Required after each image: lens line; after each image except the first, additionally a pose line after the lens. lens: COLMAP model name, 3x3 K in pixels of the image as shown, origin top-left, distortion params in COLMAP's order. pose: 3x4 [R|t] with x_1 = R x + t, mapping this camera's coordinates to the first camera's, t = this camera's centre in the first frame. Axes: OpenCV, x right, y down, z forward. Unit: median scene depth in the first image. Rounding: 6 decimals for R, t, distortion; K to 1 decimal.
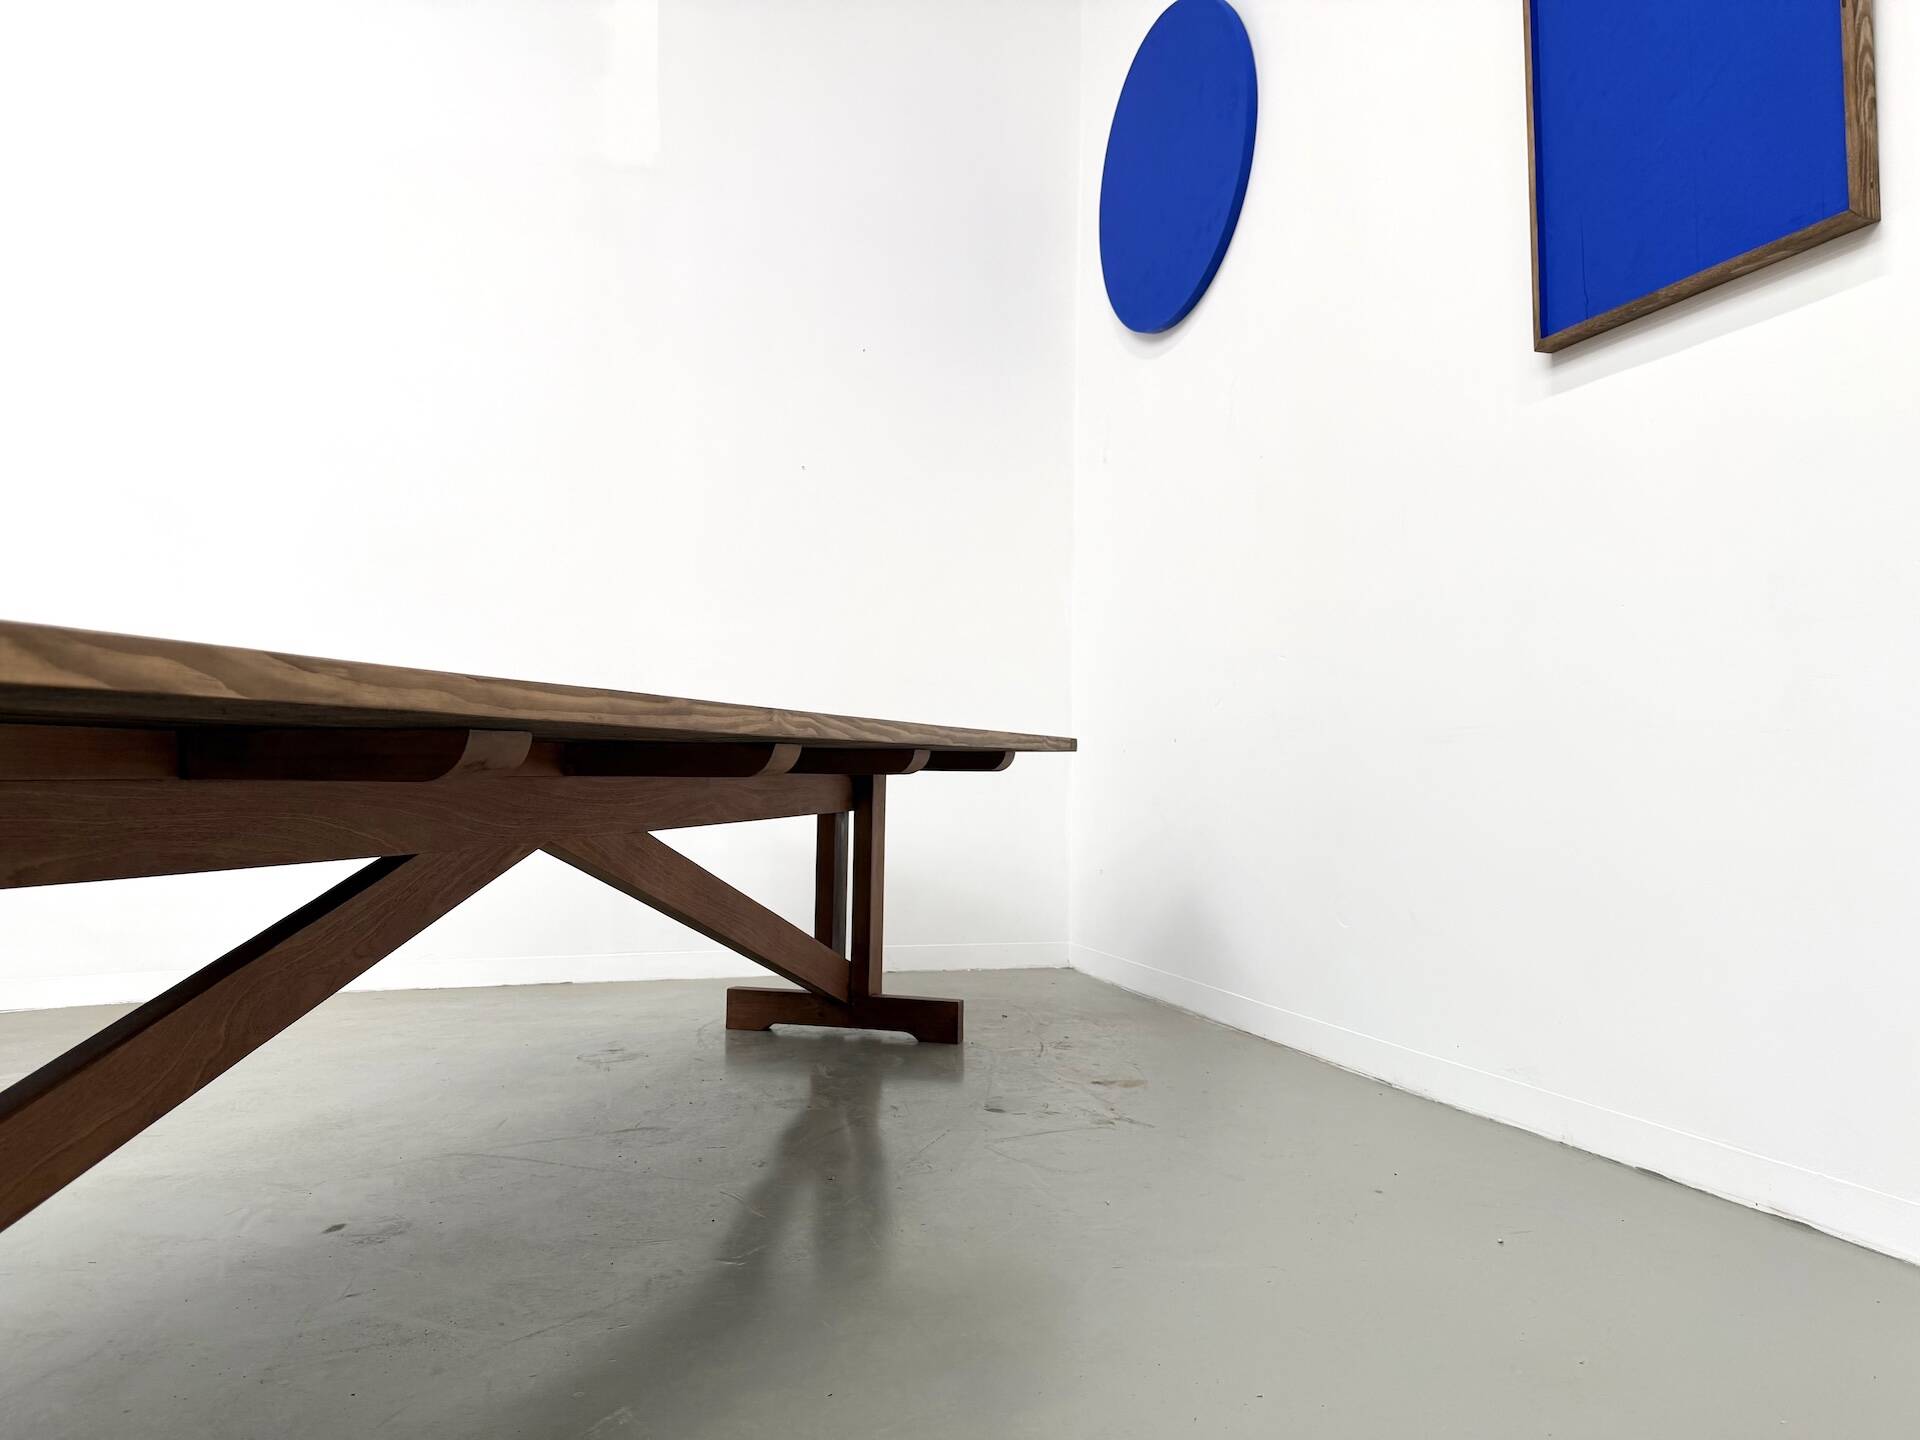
lens RADIAL K [[1345.4, 0, 952.3], [0, 1345.4, 726.0], [0, 0, 1]] dist [0.101136, -0.138581]
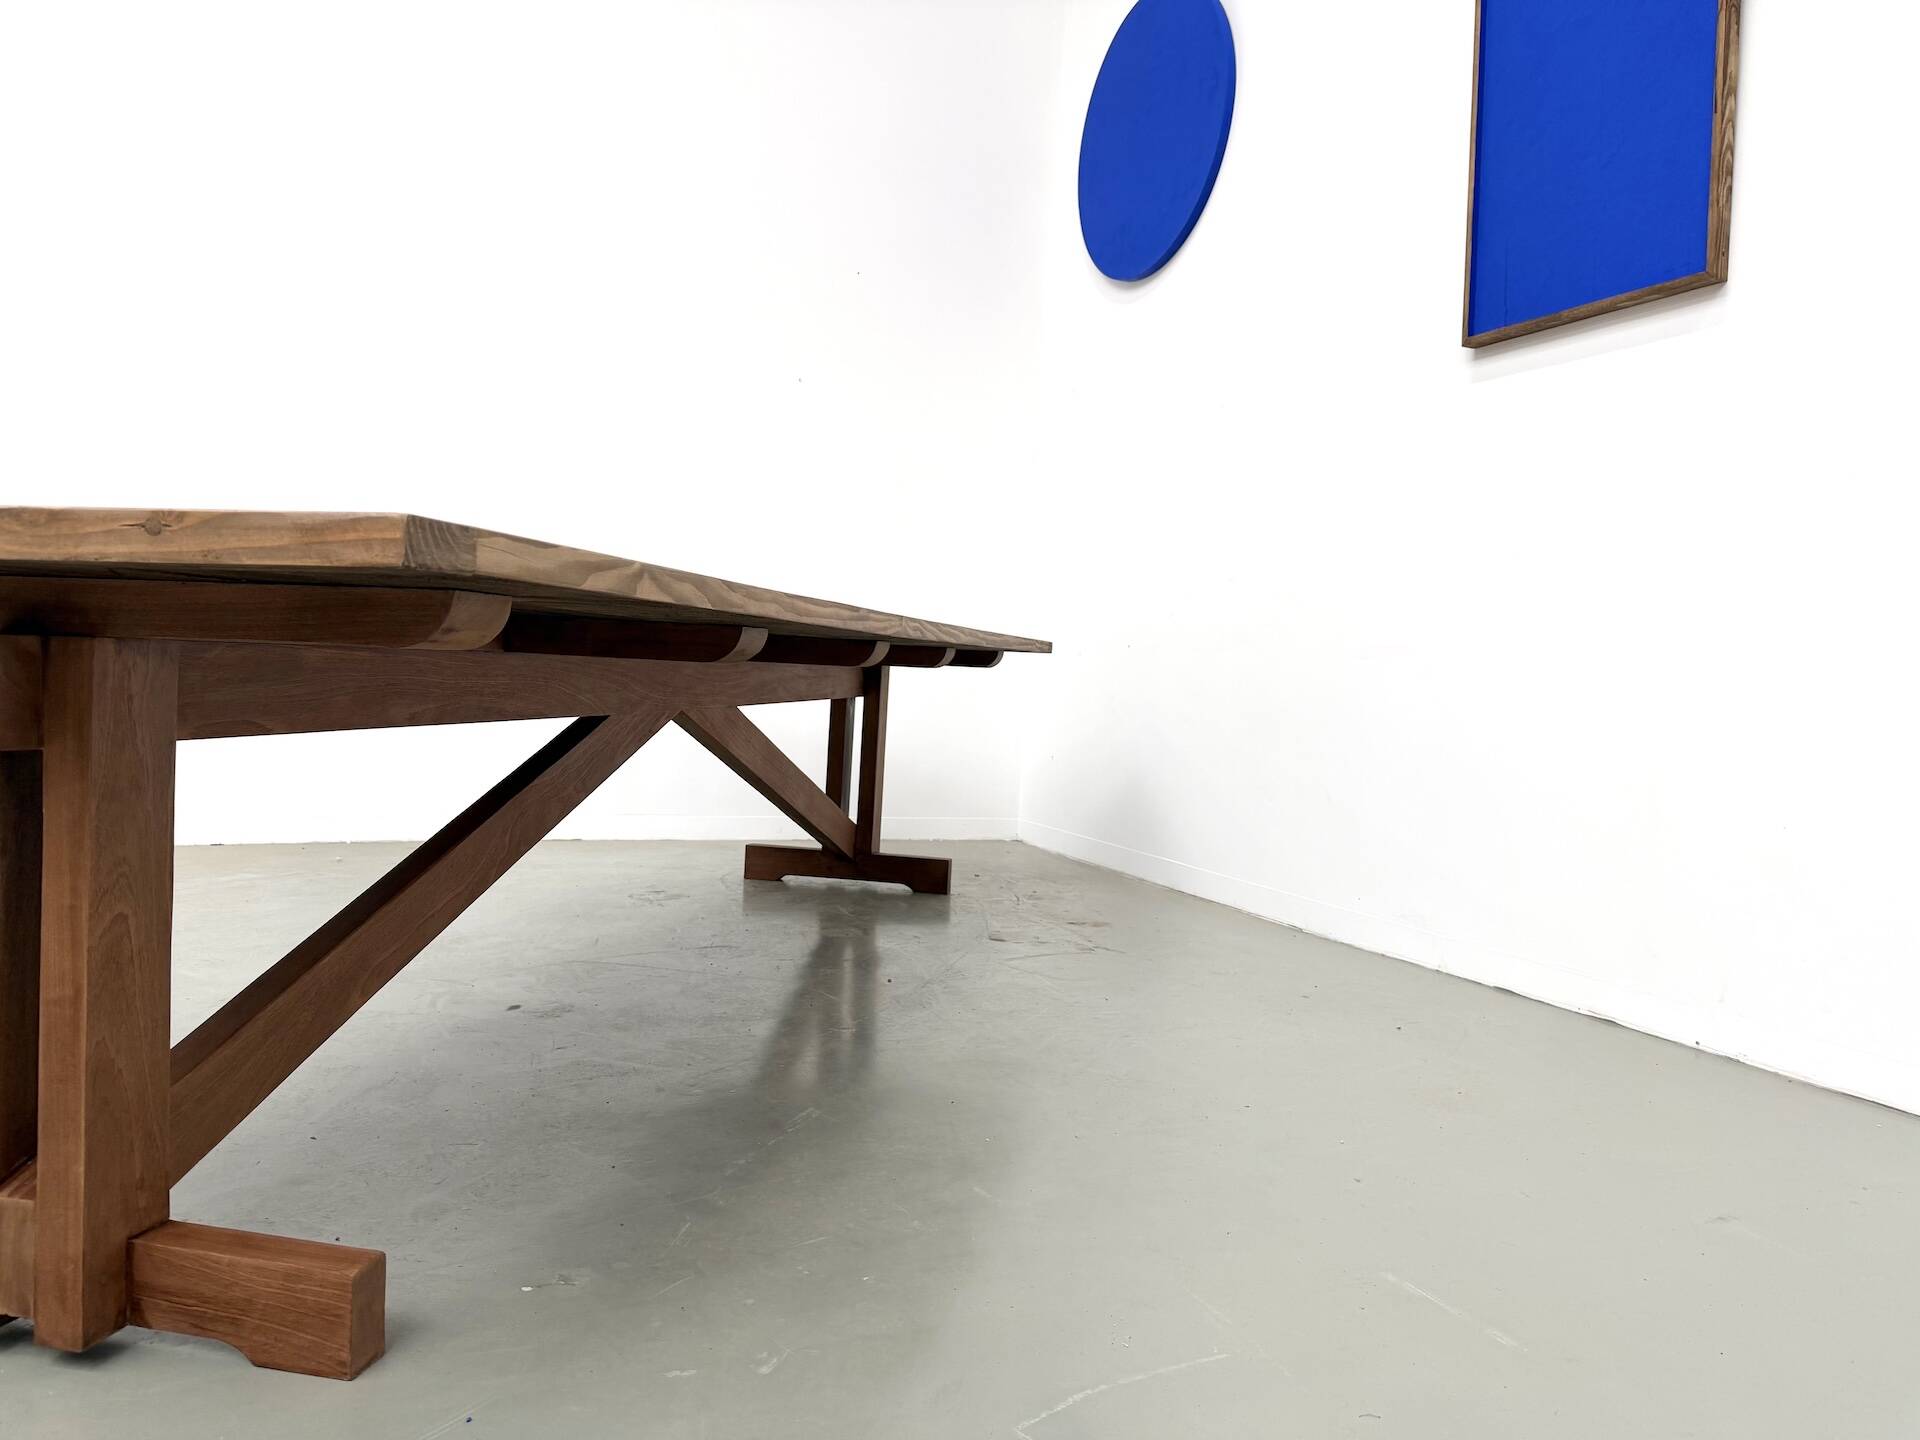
lens RADIAL K [[1360.3, 0, 964.4], [0, 1360.3, 733.3], [0, 0, 1]] dist [0.171200, -0.311744]
pose [[0.993670, 0.034730, 0.106834, -0.132727], [-0.043570, 0.995716, 0.081559, -0.006302], [-0.103544, -0.085697, 0.990926, -0.213178]]
